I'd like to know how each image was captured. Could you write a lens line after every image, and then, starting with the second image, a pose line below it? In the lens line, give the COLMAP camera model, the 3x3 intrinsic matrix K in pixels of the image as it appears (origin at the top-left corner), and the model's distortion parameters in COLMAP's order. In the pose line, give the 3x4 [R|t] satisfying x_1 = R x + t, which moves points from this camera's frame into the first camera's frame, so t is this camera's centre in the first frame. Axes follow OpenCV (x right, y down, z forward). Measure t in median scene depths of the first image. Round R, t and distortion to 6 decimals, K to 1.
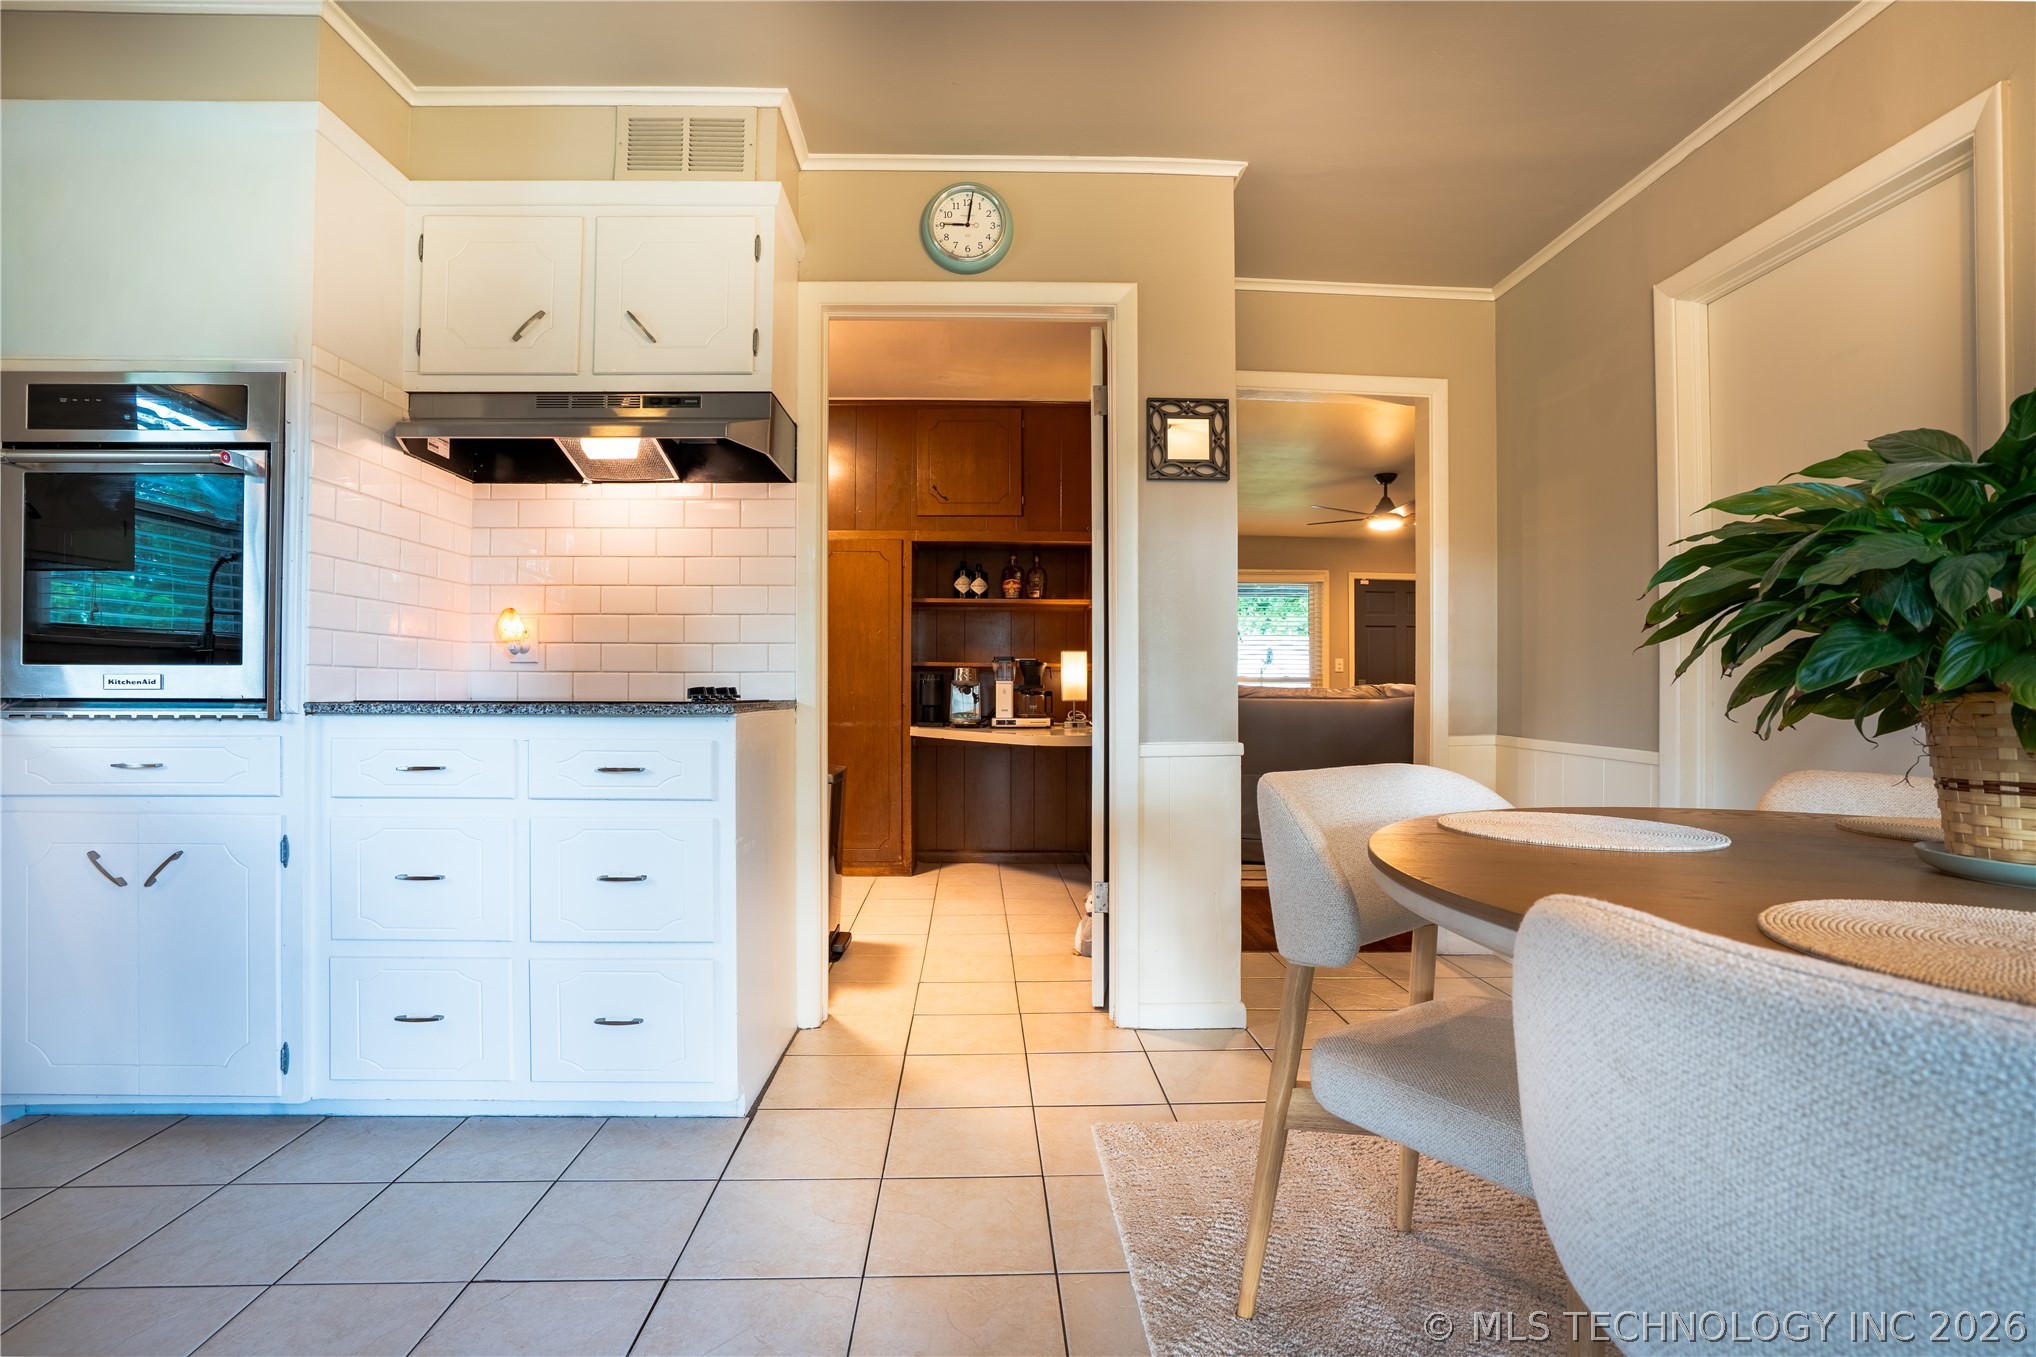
lens RADIAL K [[943.7, 0, 1017.4], [0, 943.7, 688.0], [0, 0, 1]] dist [-0.059531, 0.019081]
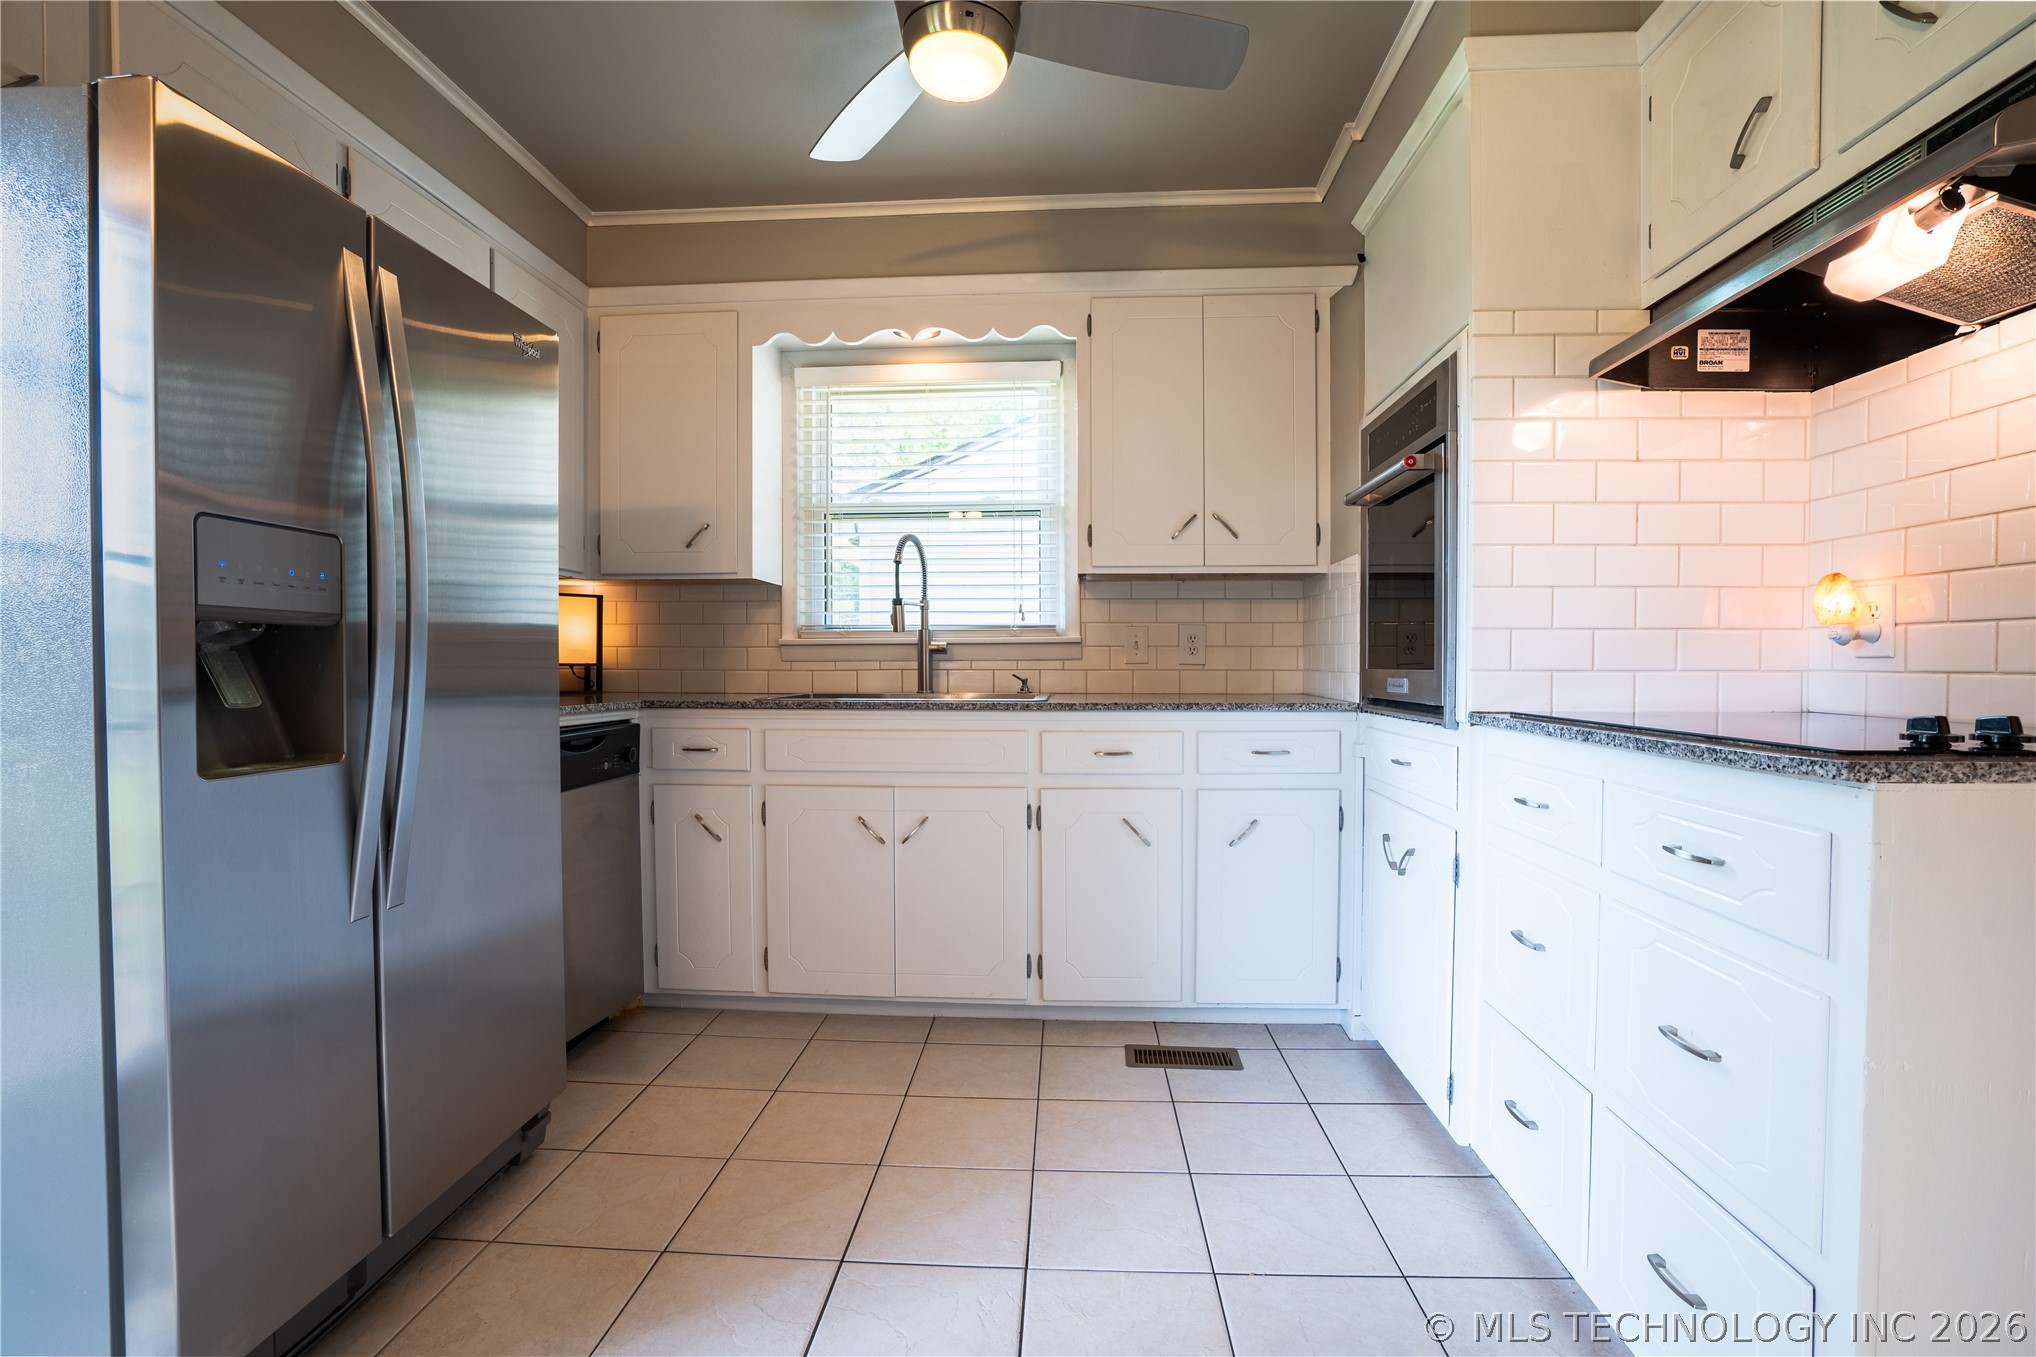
lens RADIAL K [[943.7, 0, 1017.4], [0, 943.7, 688.0], [0, 0, 1]] dist [-0.059531, 0.019081]
pose [[-0.102994, 0.026924, -0.994318, 0.151038], [0.005666, 0.999633, 0.026481, -0.028645], [0.994666, -0.002907, -0.103109, 0.541702]]
